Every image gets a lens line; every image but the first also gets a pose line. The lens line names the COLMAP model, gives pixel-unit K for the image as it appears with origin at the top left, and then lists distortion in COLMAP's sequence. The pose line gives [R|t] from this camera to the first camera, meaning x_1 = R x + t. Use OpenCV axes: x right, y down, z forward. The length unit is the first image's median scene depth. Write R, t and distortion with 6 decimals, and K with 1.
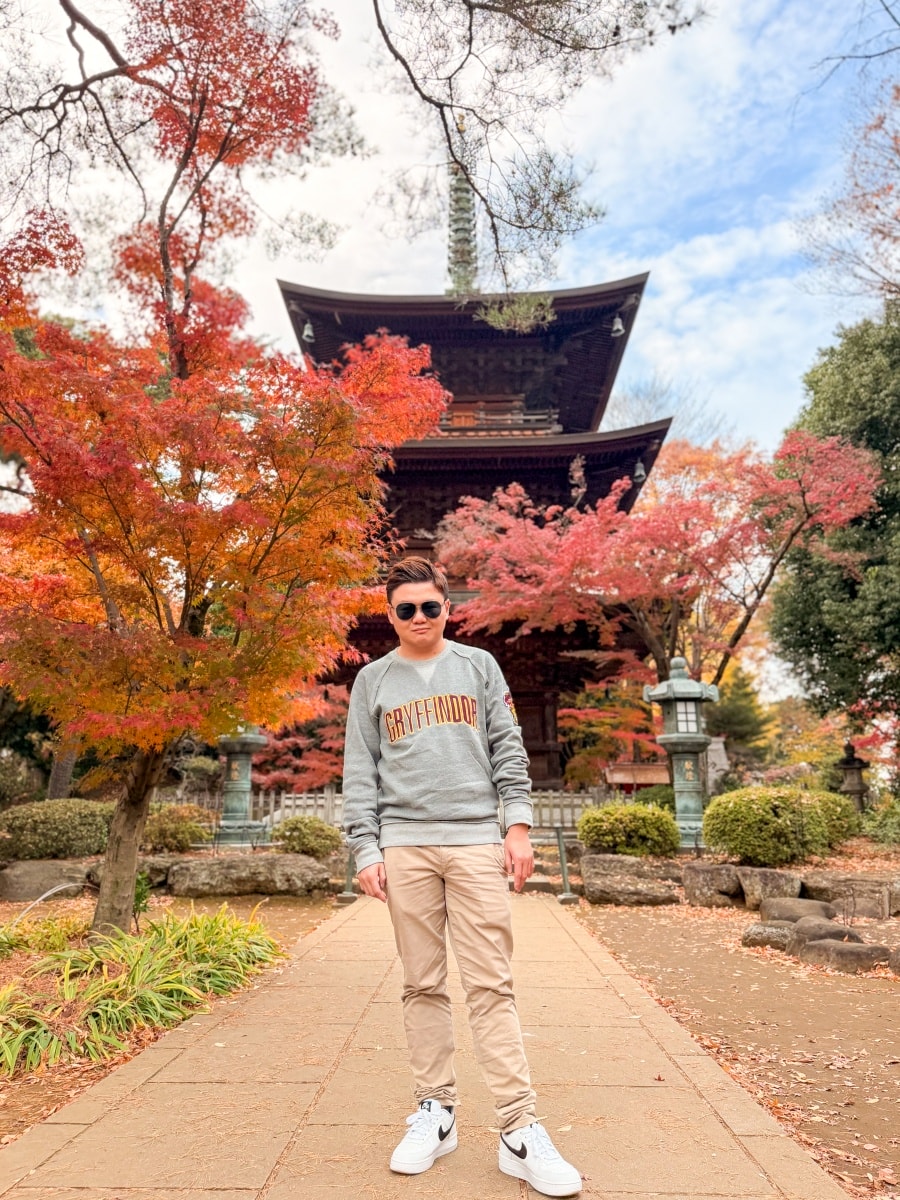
lens RADIAL K [[871.8, 0, 477.1], [0, 871.8, 579.2], [0, 0, 1]] dist [0.054914, -0.057509]
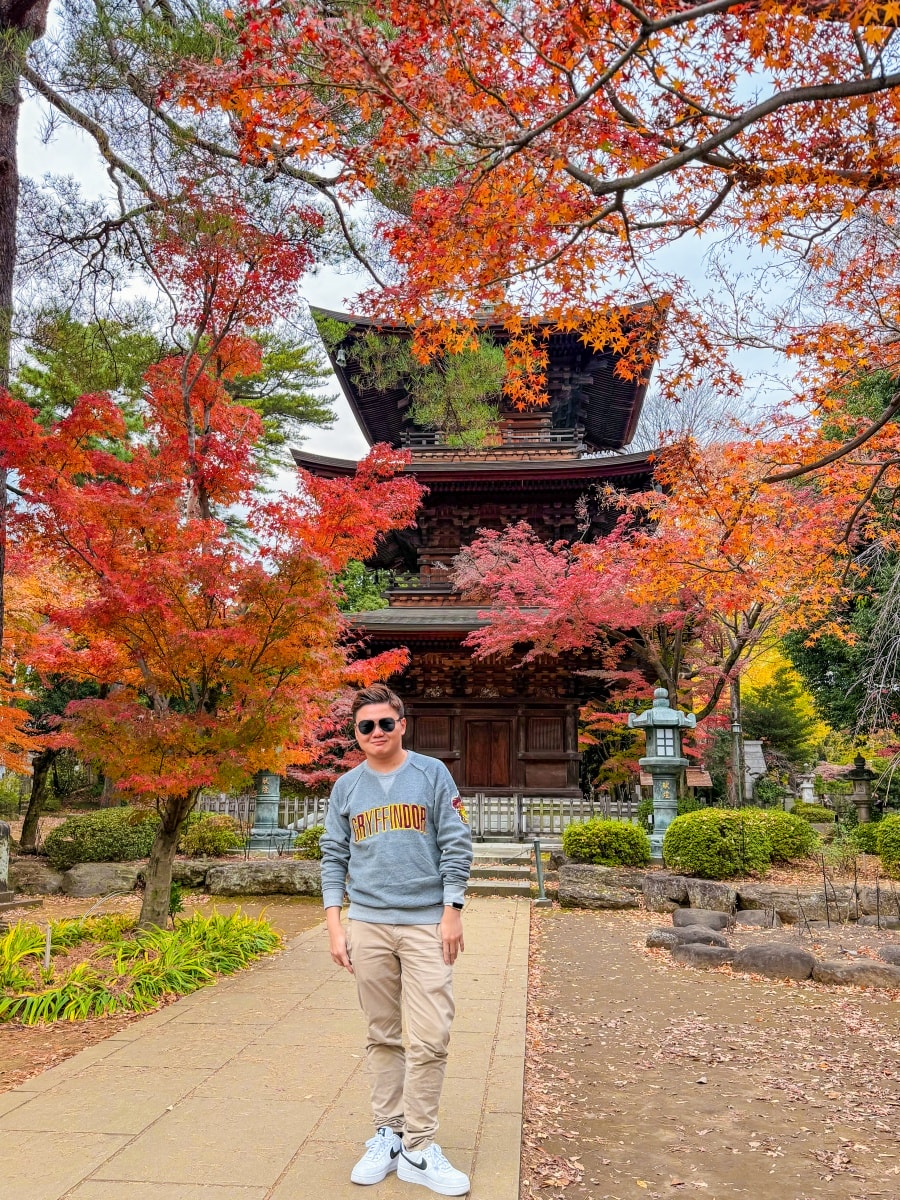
lens RADIAL K [[917.0, 0, 500.9], [0, 917.0, 602.7], [0, 0, 1]] dist [0.118587, -0.156851]
pose [[0.998892, 0.004277, -0.046871, 0.102224], [-0.001947, 0.998765, 0.049640, -0.094701], [0.047026, -0.049494, 0.997667, -0.212117]]
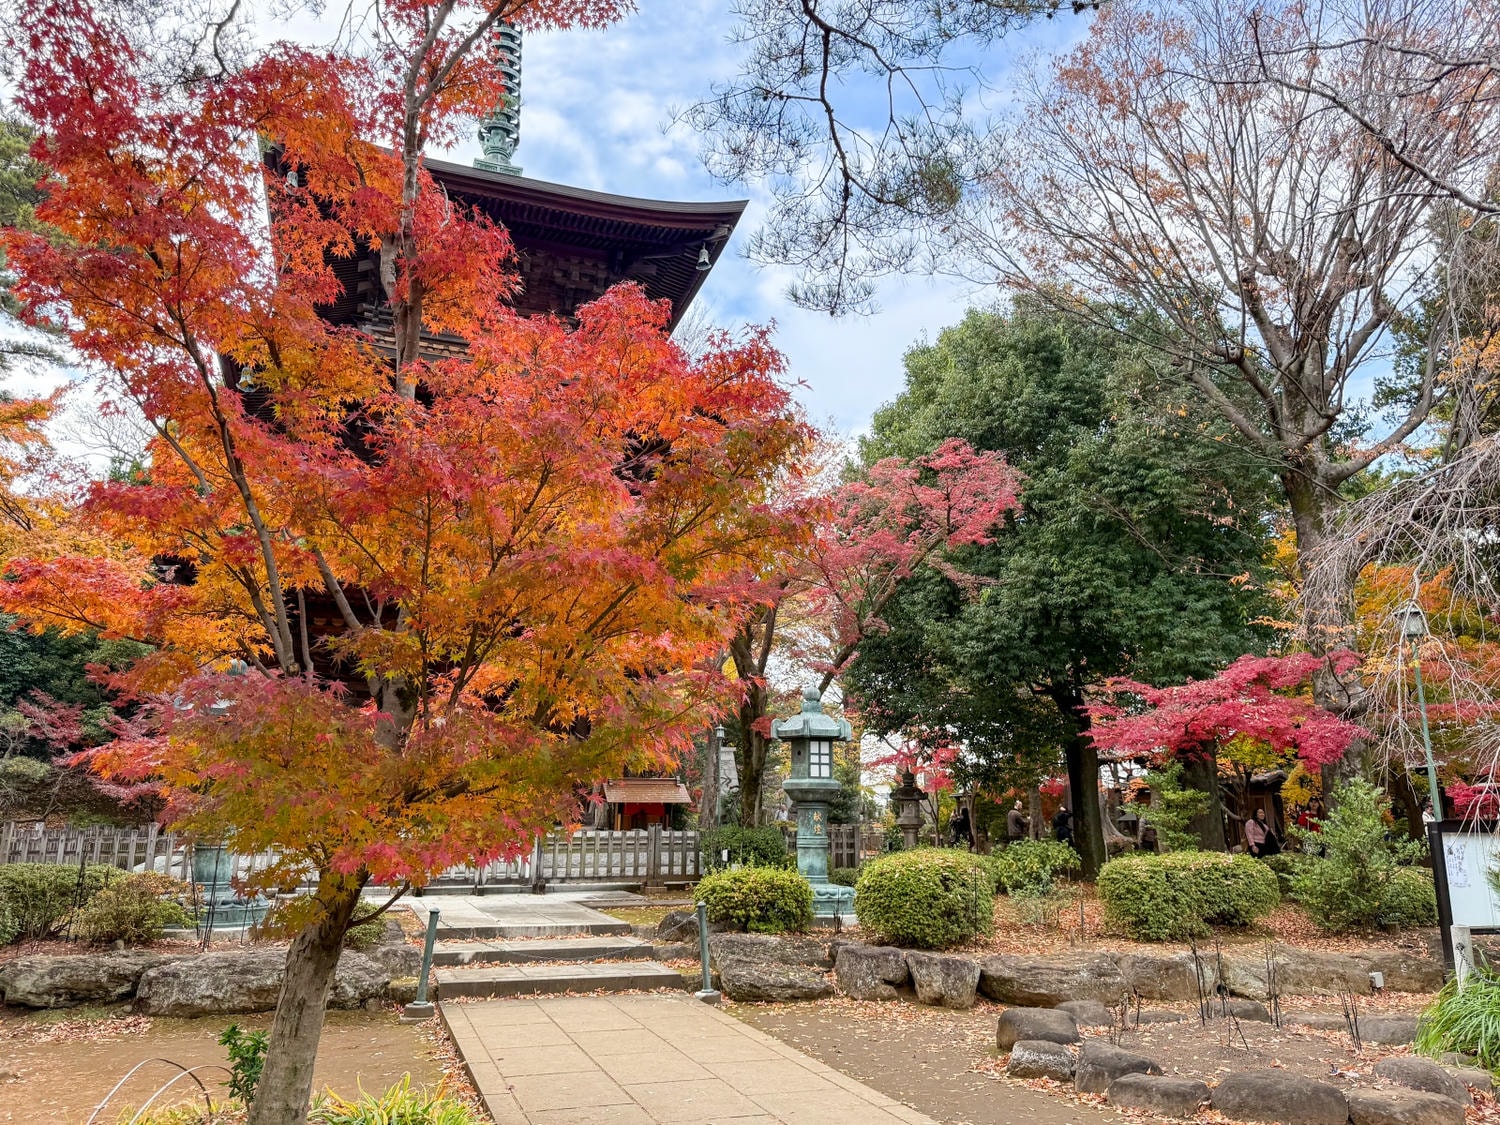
lens RADIAL K [[1062.9, 0, 752.2], [0, 1062.9, 532.5], [0, 0, 1]] dist [0.076588, -0.085780]
pose [[0.936306, 0.103061, 0.335722, -0.227935], [-0.103906, 0.994466, -0.015496, -0.044855], [-0.335462, -0.020375, 0.941833, 0.069856]]
